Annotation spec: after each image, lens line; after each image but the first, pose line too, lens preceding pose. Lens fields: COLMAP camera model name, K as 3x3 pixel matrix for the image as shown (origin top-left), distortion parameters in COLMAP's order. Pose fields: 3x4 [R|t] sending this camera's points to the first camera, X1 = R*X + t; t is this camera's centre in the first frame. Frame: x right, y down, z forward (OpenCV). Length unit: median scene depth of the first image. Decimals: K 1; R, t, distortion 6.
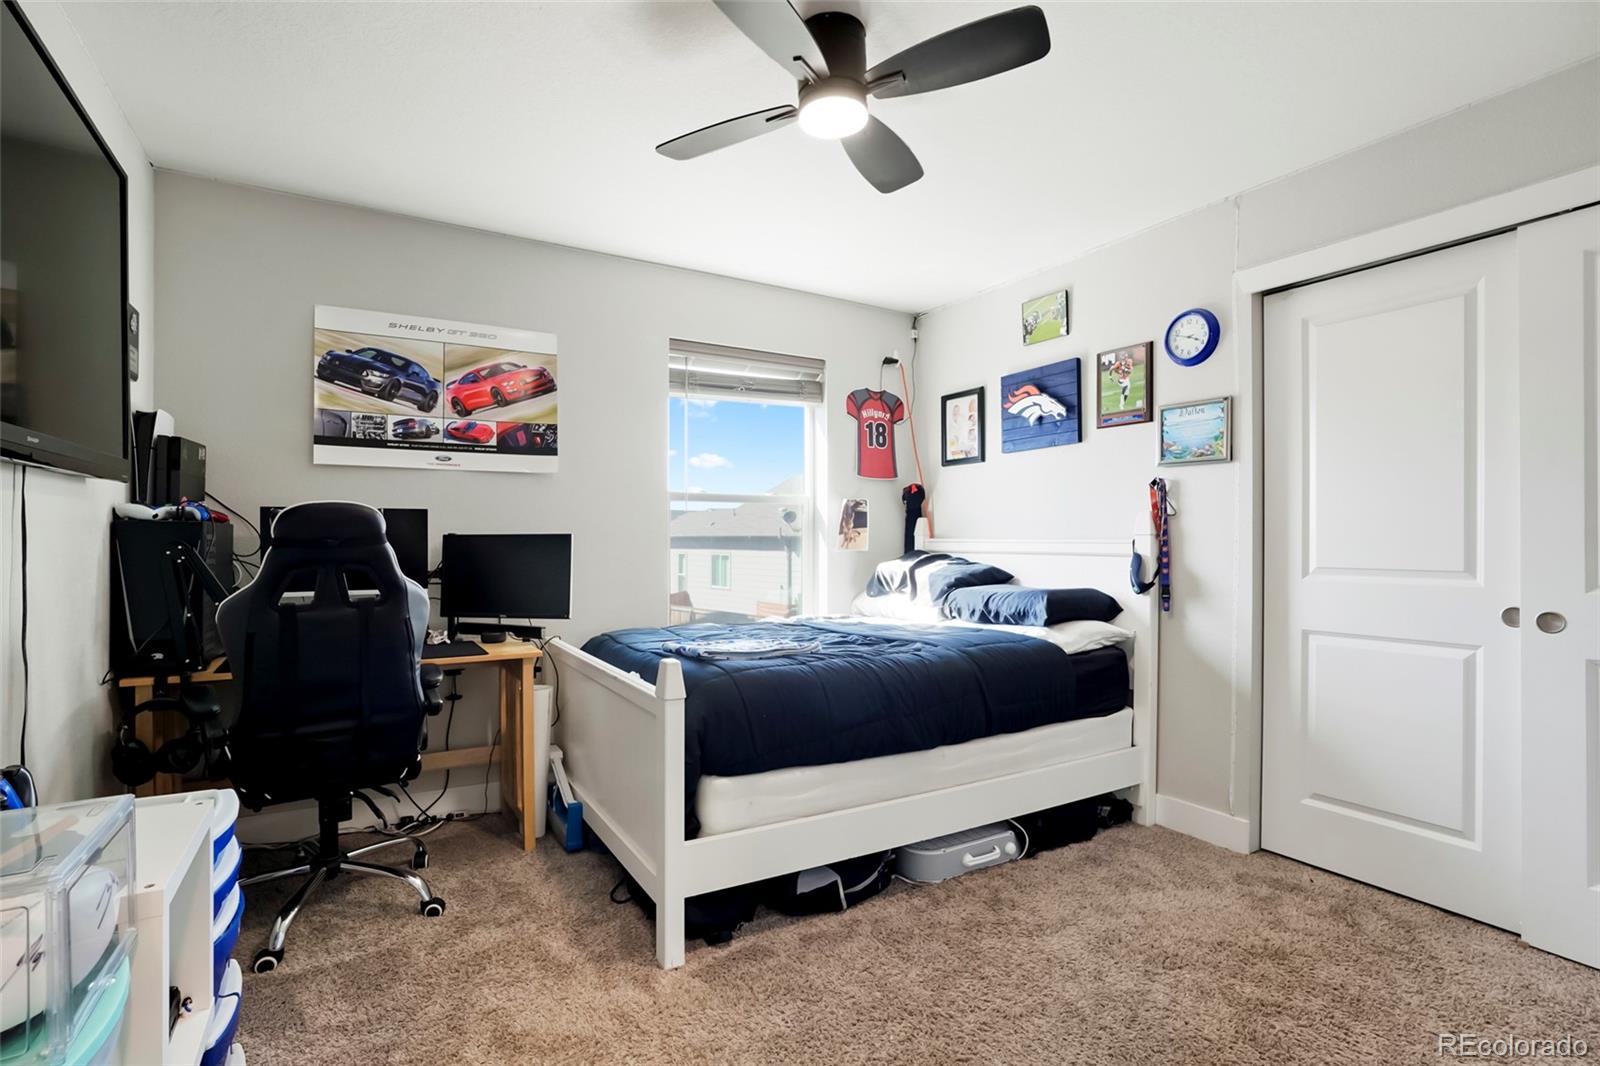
lens RADIAL K [[730.6, 0, 800.9], [0, 730.6, 538.1], [0, 0, 1]] dist [-0.045331, 0.005568]
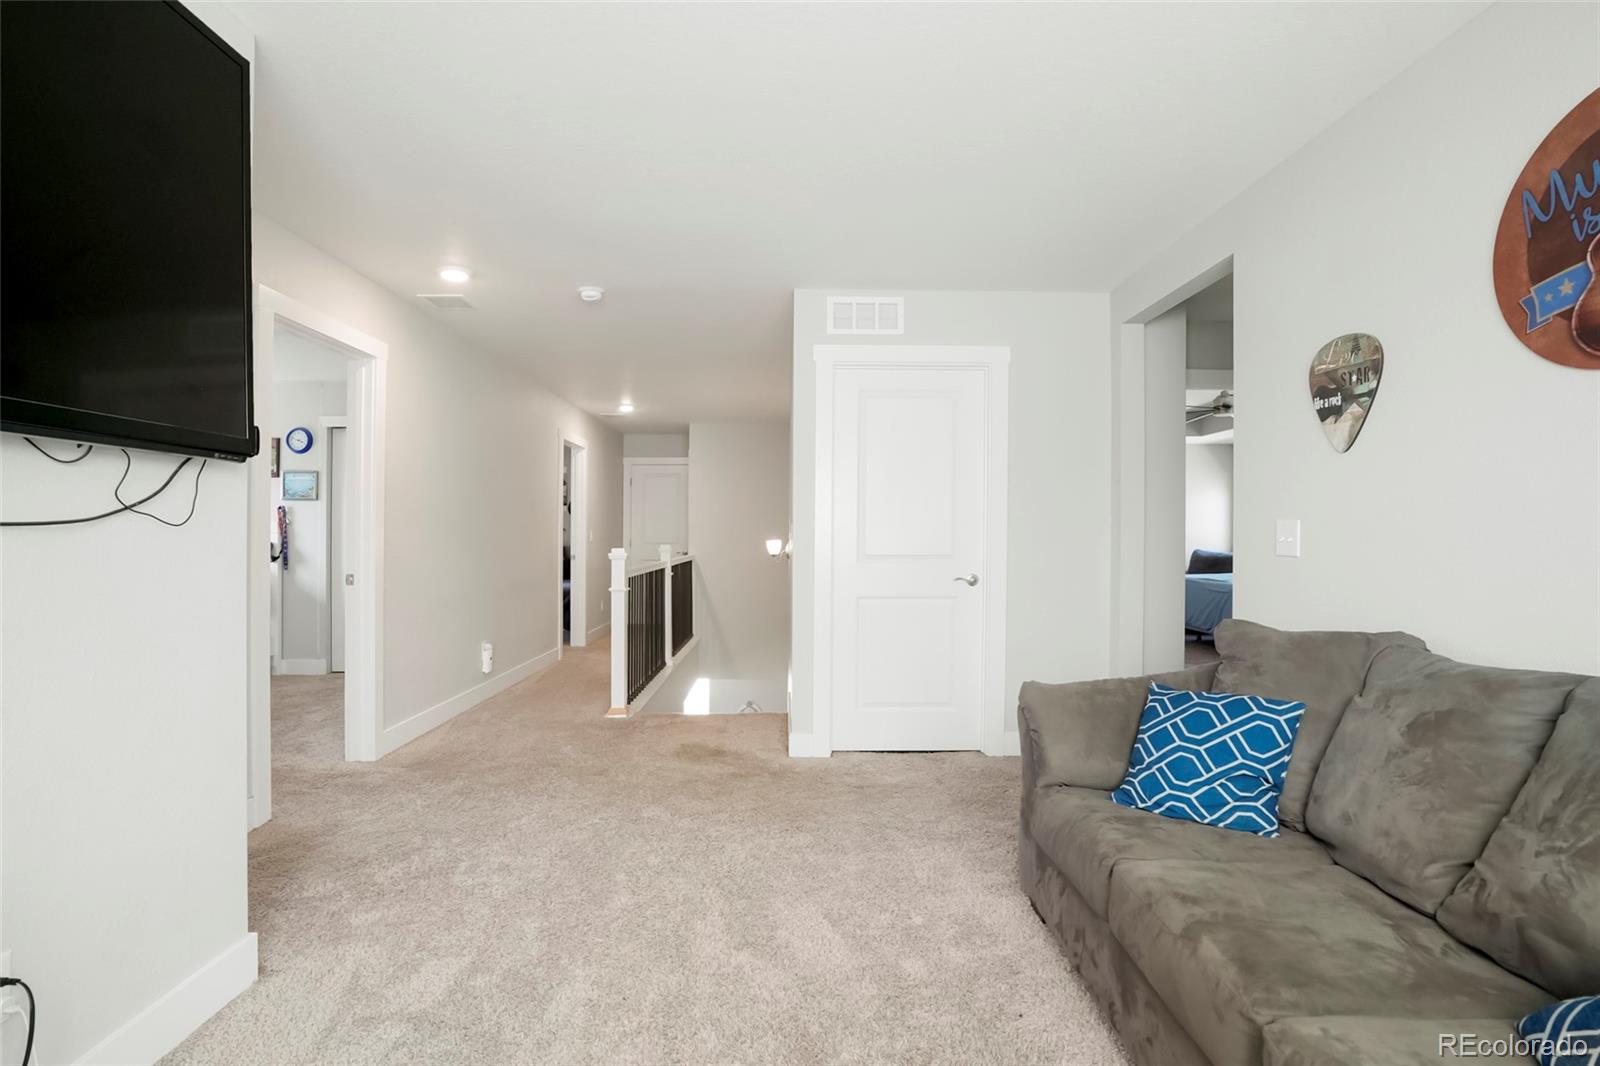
lens RADIAL K [[797.3, 0, 800.9], [0, 797.3, 530.2], [0, 0, 1]] dist [-0.038282, 0.005400]
pose [[0.508118, -0.004569, 0.861275, -0.702862], [-0.009594, 0.999894, 0.010964, -0.052873], [-0.861234, -0.013834, 0.508021, -1.457438]]
